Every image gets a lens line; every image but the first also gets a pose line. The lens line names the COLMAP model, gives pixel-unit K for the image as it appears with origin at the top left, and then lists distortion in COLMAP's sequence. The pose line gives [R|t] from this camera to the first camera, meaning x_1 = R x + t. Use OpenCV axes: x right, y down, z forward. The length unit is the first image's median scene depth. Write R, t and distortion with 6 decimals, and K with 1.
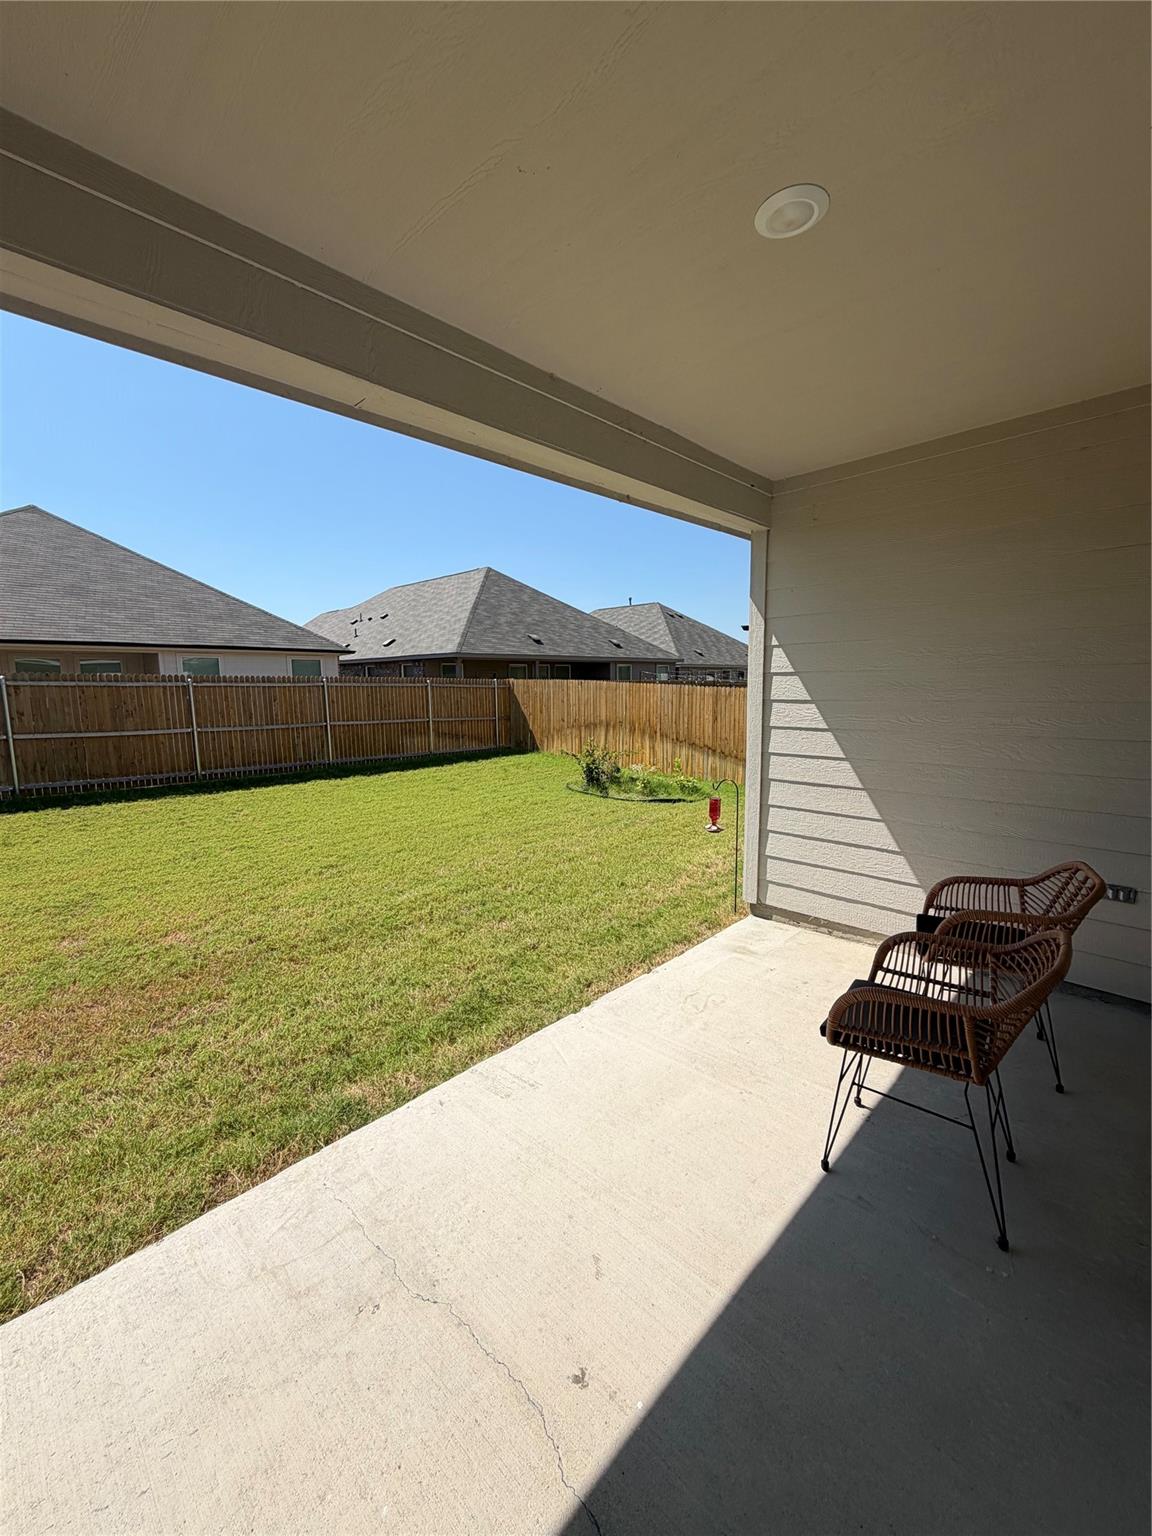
lens RADIAL K [[612.3, 0, 568.0], [0, 612.3, 760.7], [0, 0, 1]] dist [-0.000627, -0.000169]
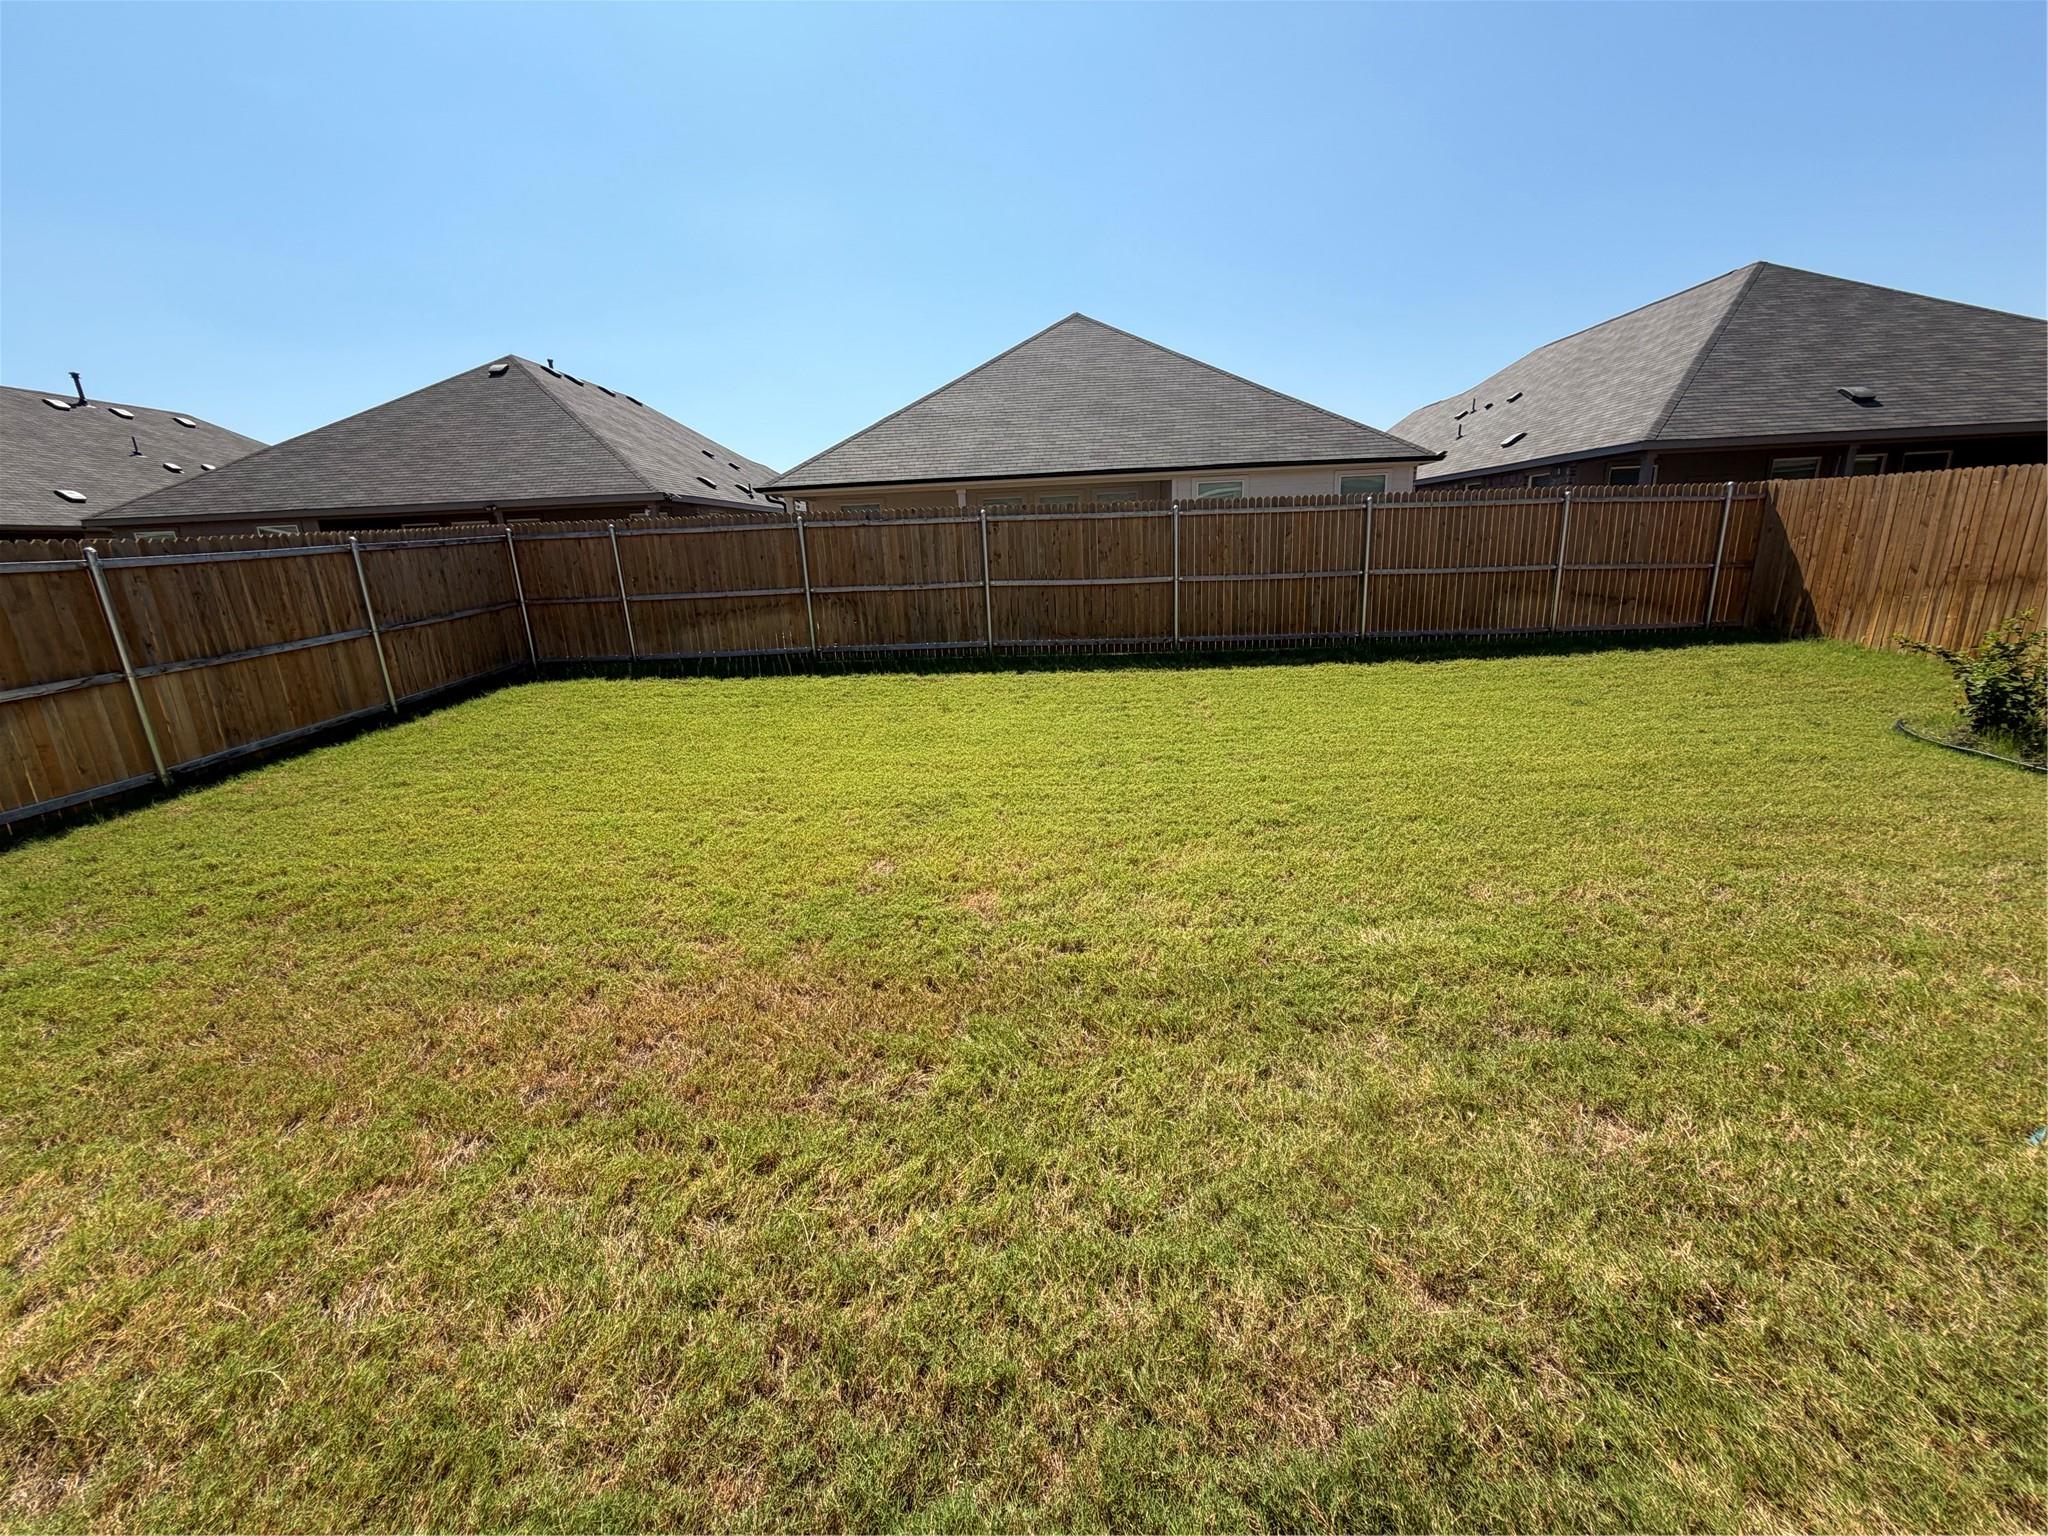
lens RADIAL K [[816.4, 0, 1032.7], [0, 816.4, 768.9], [0, 0, 1]] dist [-0.000627, -0.000169]
pose [[0.695709, 0.172236, -0.697369, -0.018834], [-0.056224, 0.980907, 0.186173, -0.000119], [0.716120, -0.090313, 0.692110, 0.189864]]
